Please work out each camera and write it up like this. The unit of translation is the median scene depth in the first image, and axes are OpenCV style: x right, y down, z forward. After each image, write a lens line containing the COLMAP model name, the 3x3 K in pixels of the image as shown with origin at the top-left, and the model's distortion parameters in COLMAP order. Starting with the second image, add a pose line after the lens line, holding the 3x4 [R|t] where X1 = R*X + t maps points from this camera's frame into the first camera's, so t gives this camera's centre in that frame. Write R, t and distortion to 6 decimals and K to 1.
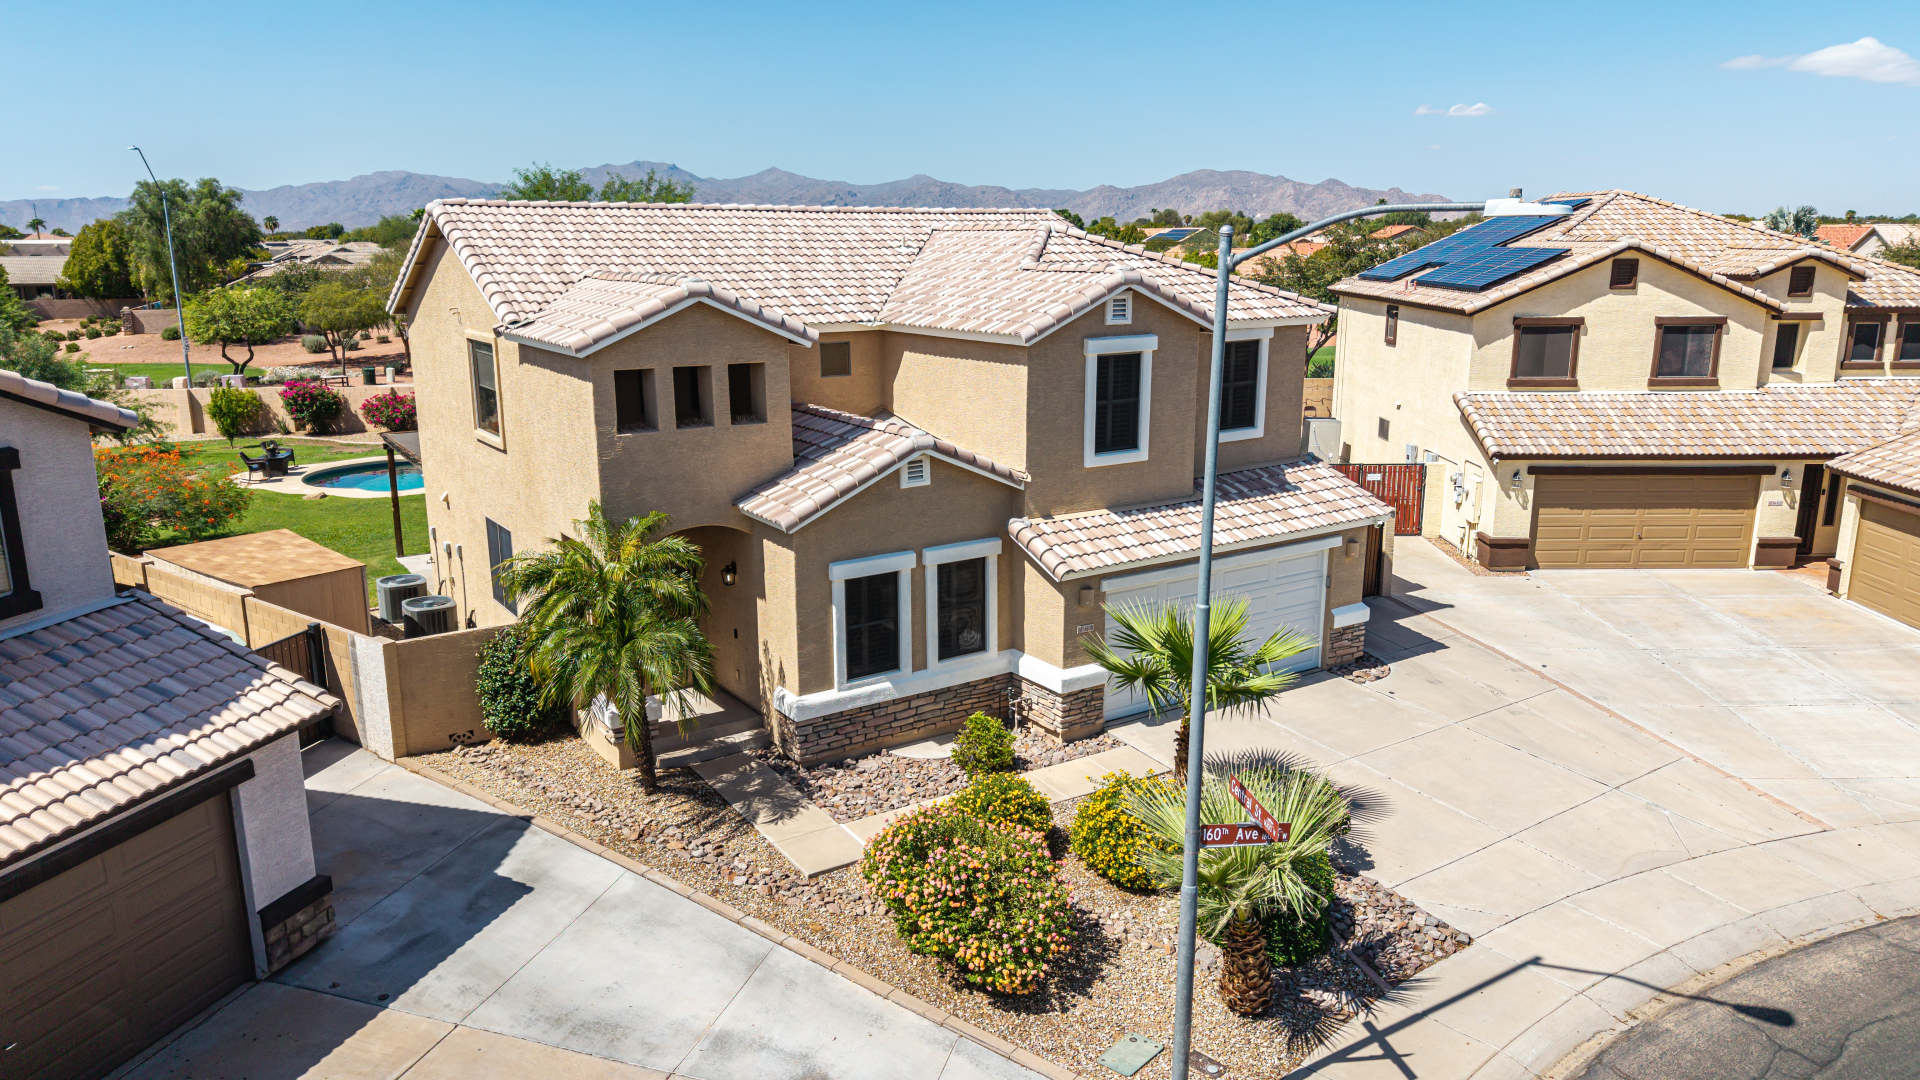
lens RADIAL K [[1311.5, 0, 960.0], [0, 1311.5, 540.0], [0, 0, 1]] dist [0.031080, -0.028824]
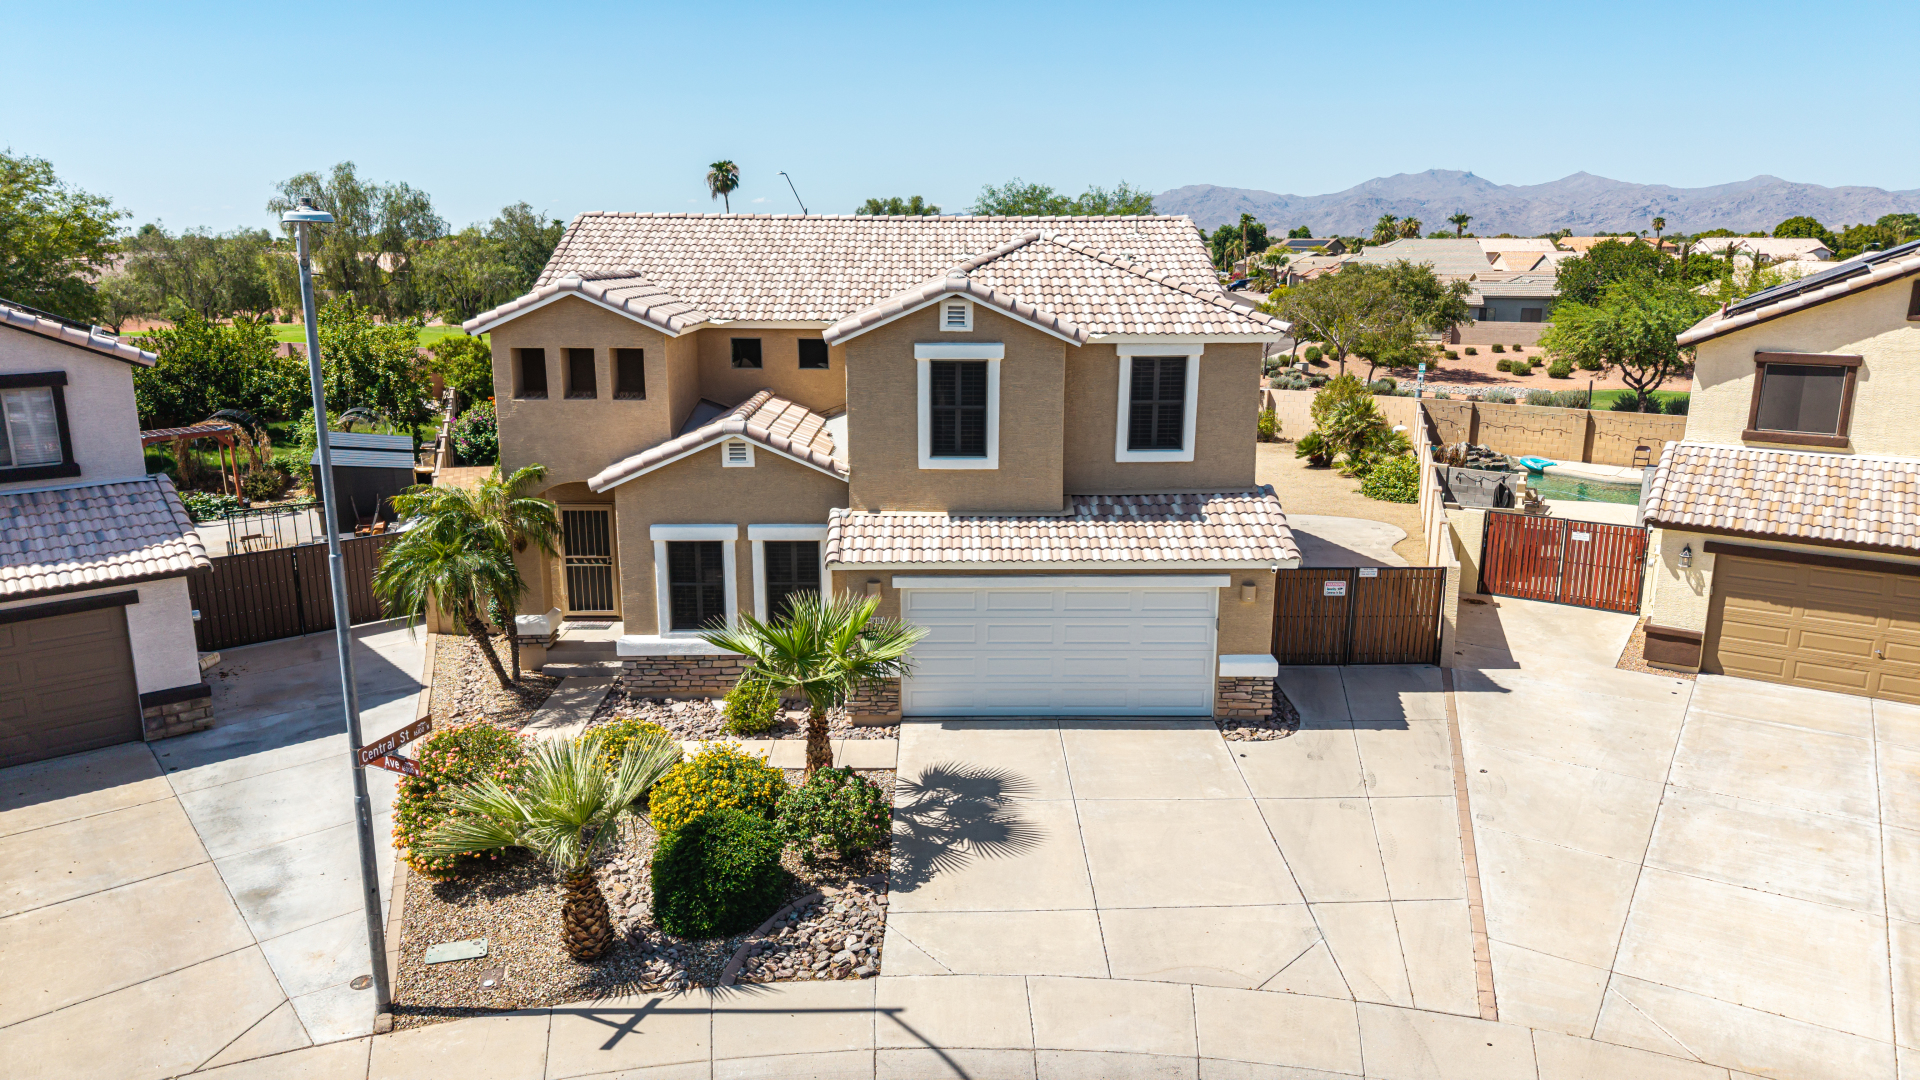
lens RADIAL K [[1279.3, 0, 964.3], [0, 1279.3, 544.6], [0, 0, 1]] dist [0.043157, -0.050191]
pose [[0.842953, 0.128396, -0.522441, 0.668142], [-0.127171, 0.991137, 0.038395, -0.039551], [0.522741, 0.034075, 0.851810, 0.167119]]
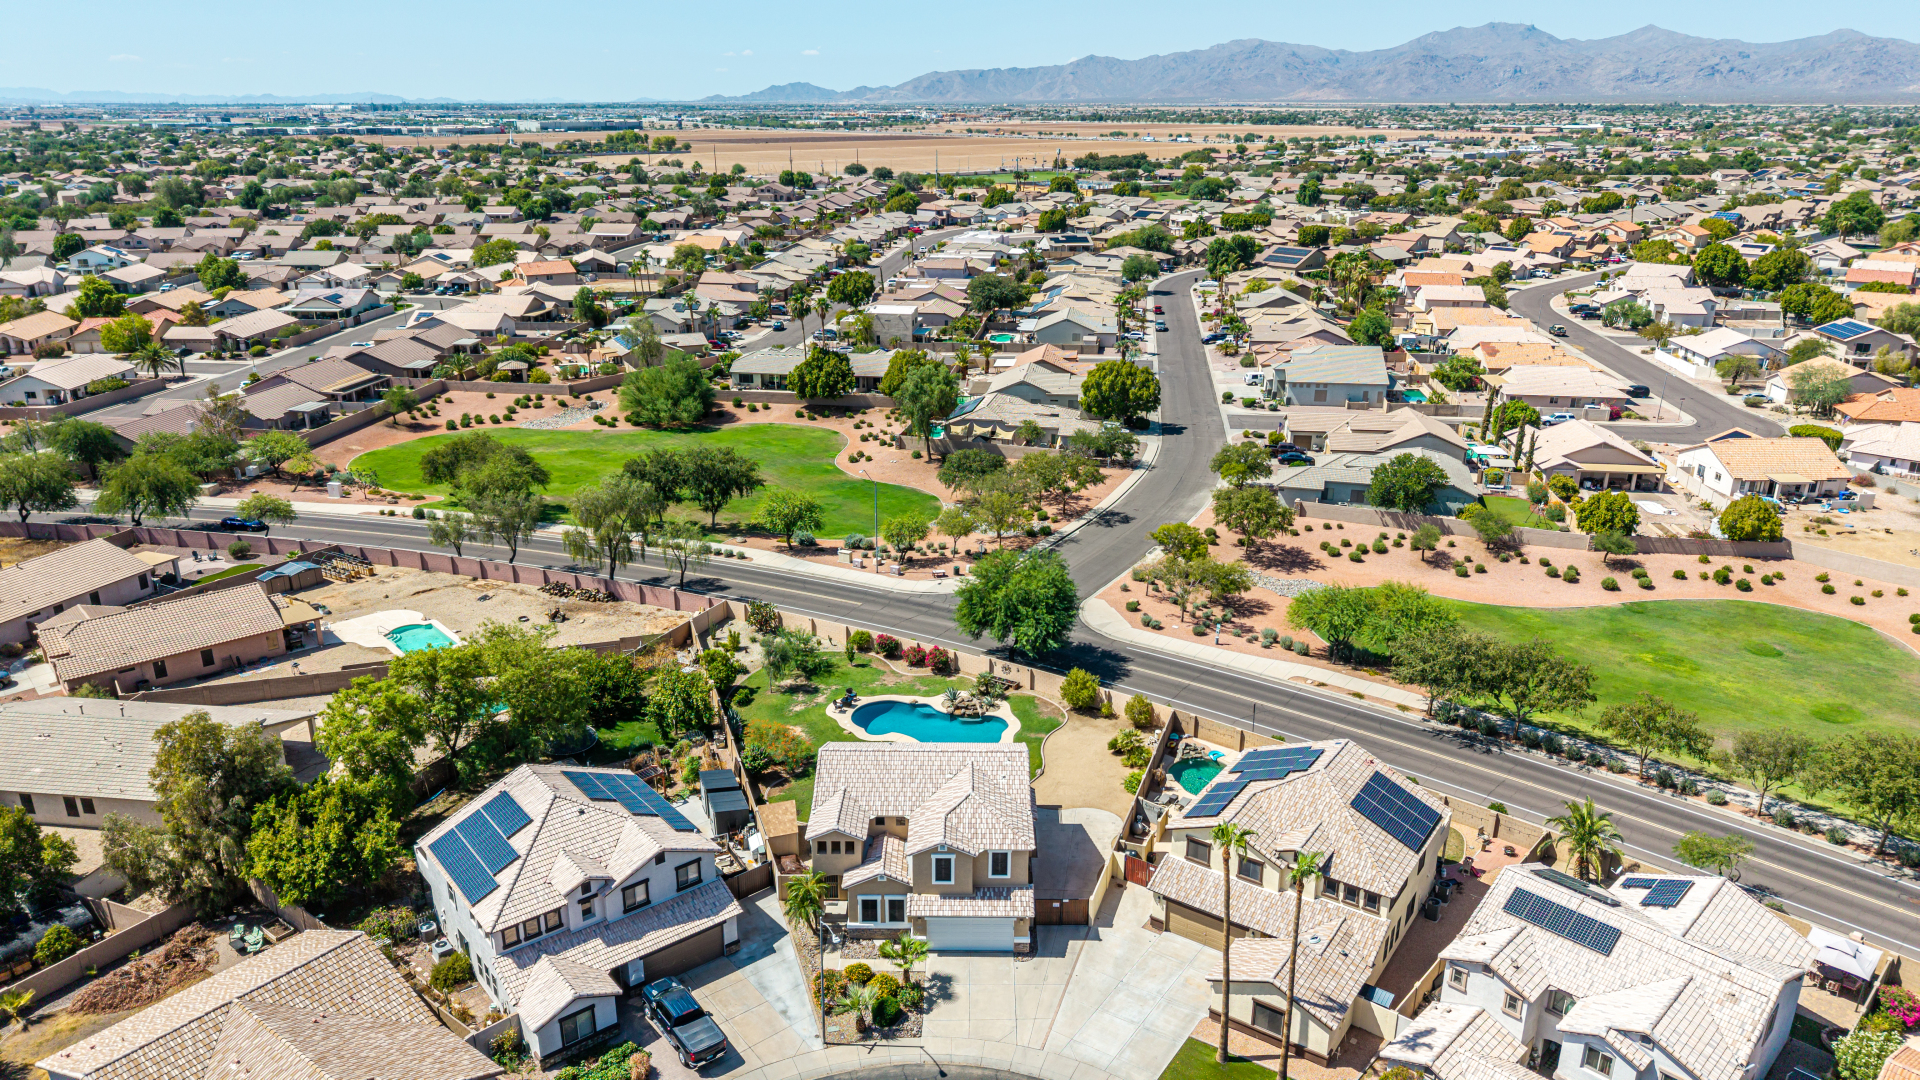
lens RADIAL K [[1279.3, 0, 964.3], [0, 1279.3, 544.6], [0, 0, 1]] dist [0.043157, -0.050191]
pose [[0.827198, 0.191979, -0.528098, 1.938845], [-0.134836, 0.980183, 0.145122, -1.565547], [0.545493, -0.048838, 0.836691, -1.981057]]
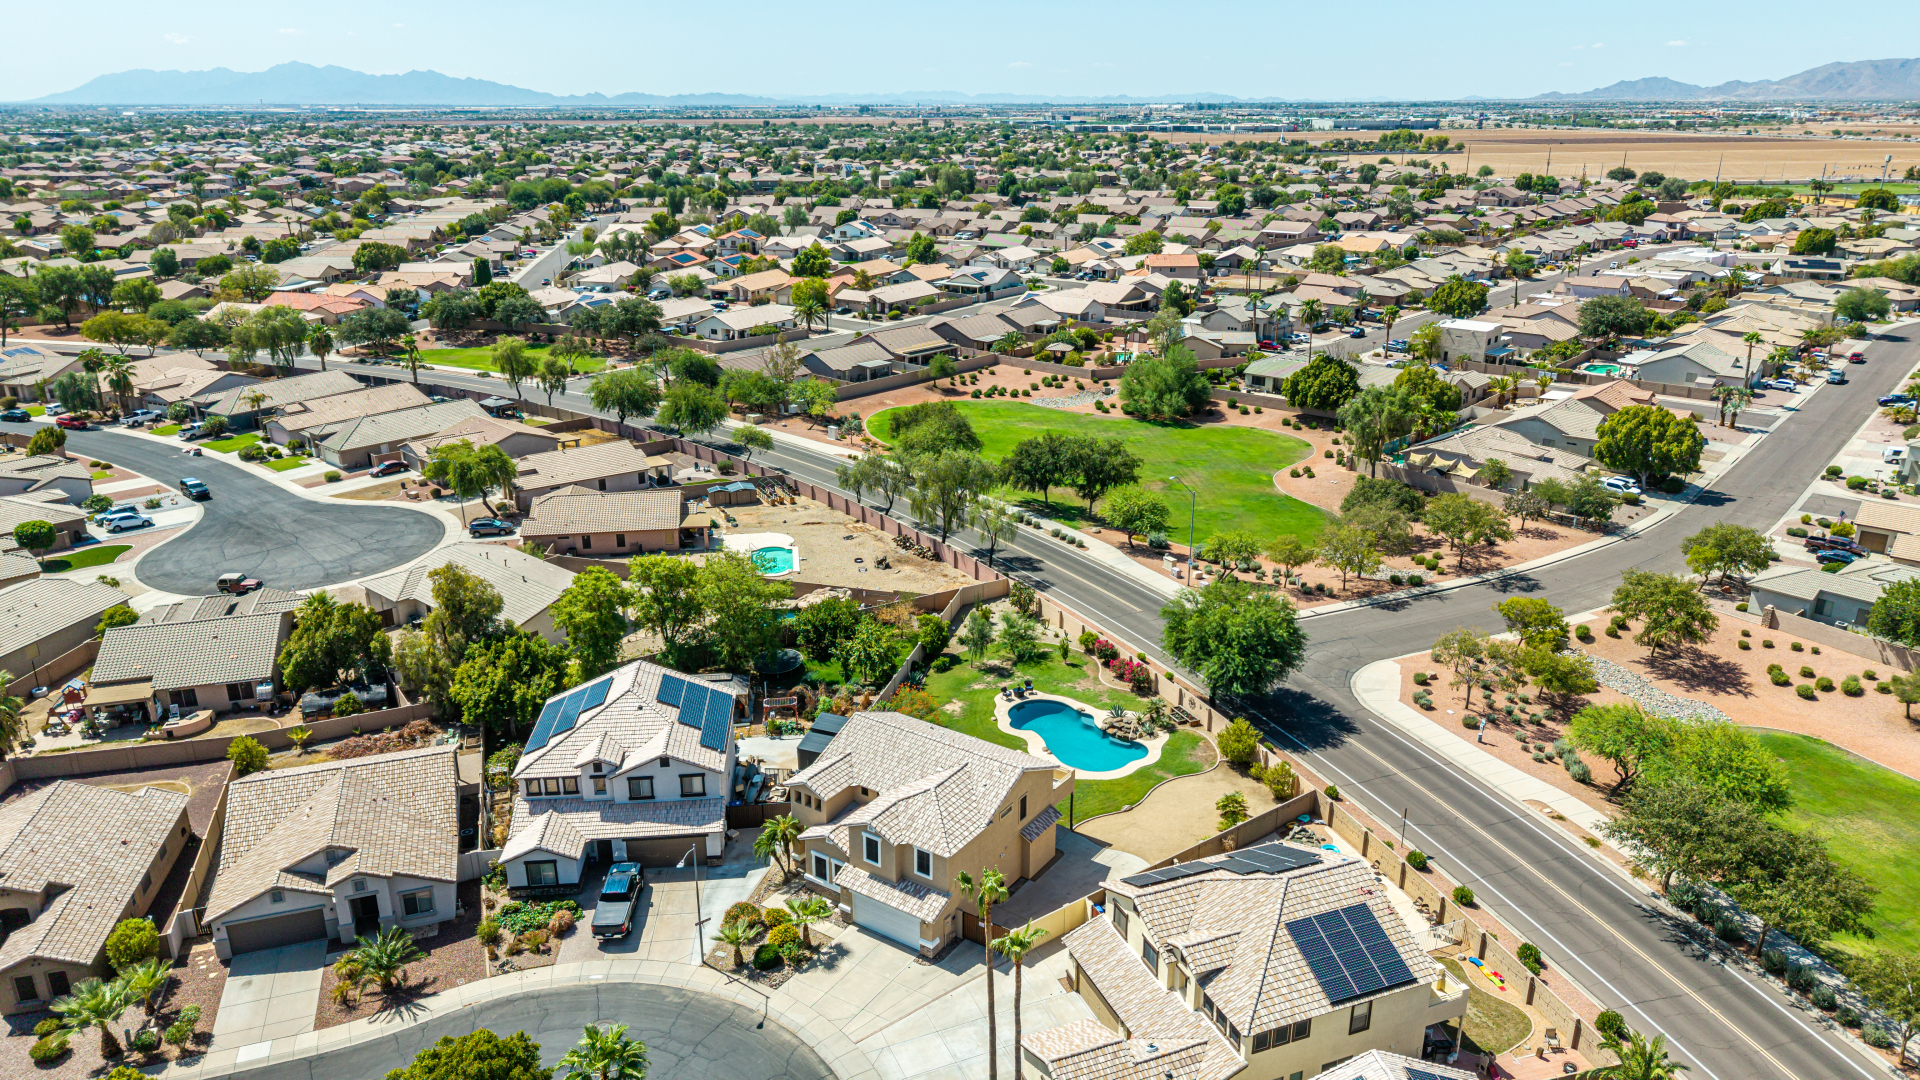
lens RADIAL K [[1279.3, 0, 964.3], [0, 1279.3, 544.6], [0, 0, 1]] dist [0.043157, -0.050191]
pose [[0.375058, 0.309599, -0.873774, 3.229874], [-0.210845, 0.946366, 0.244817, -1.930849], [0.902705, 0.092411, 0.420219, -0.395128]]
